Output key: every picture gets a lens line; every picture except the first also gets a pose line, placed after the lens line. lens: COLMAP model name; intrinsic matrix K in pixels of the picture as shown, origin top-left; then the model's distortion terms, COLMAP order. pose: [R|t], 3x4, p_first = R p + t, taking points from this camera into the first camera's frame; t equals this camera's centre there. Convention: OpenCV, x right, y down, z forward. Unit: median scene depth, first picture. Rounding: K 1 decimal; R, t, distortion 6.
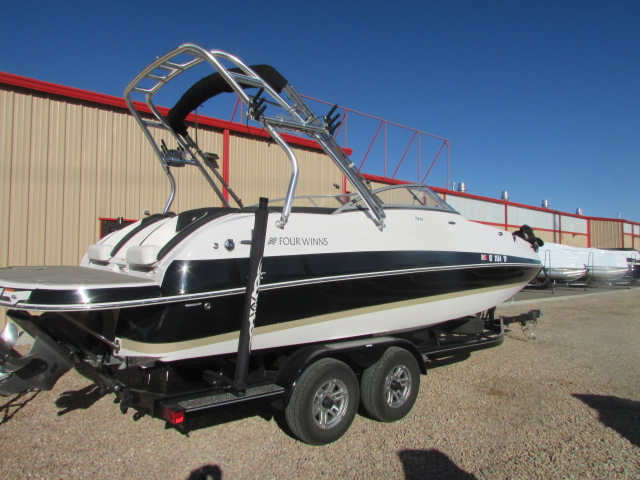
lens RADIAL K [[475.6, 0, 320.0], [0, 475.6, 240.0], [0, 0, 1]] dist [-0.004694, 0.003637]
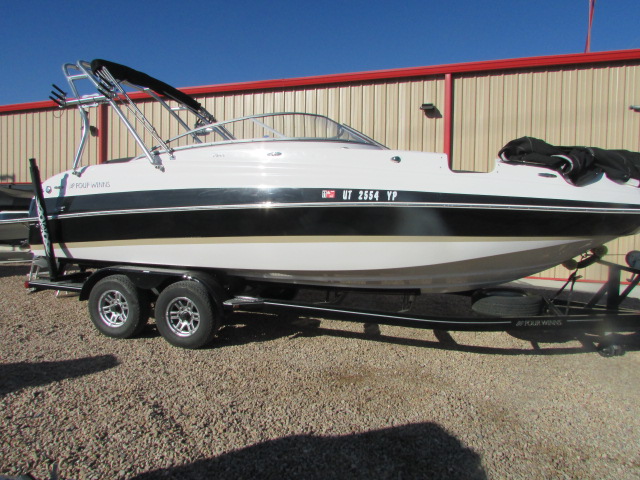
lens RADIAL K [[475.6, 0, 320.0], [0, 475.6, 240.0], [0, 0, 1]] dist [-0.004694, 0.003637]
pose [[0.471725, 0.039798, -0.880847, 1.012598], [0.022869, 0.998093, 0.057342, 0.066205], [0.881449, -0.047193, 0.469915, 0.634127]]
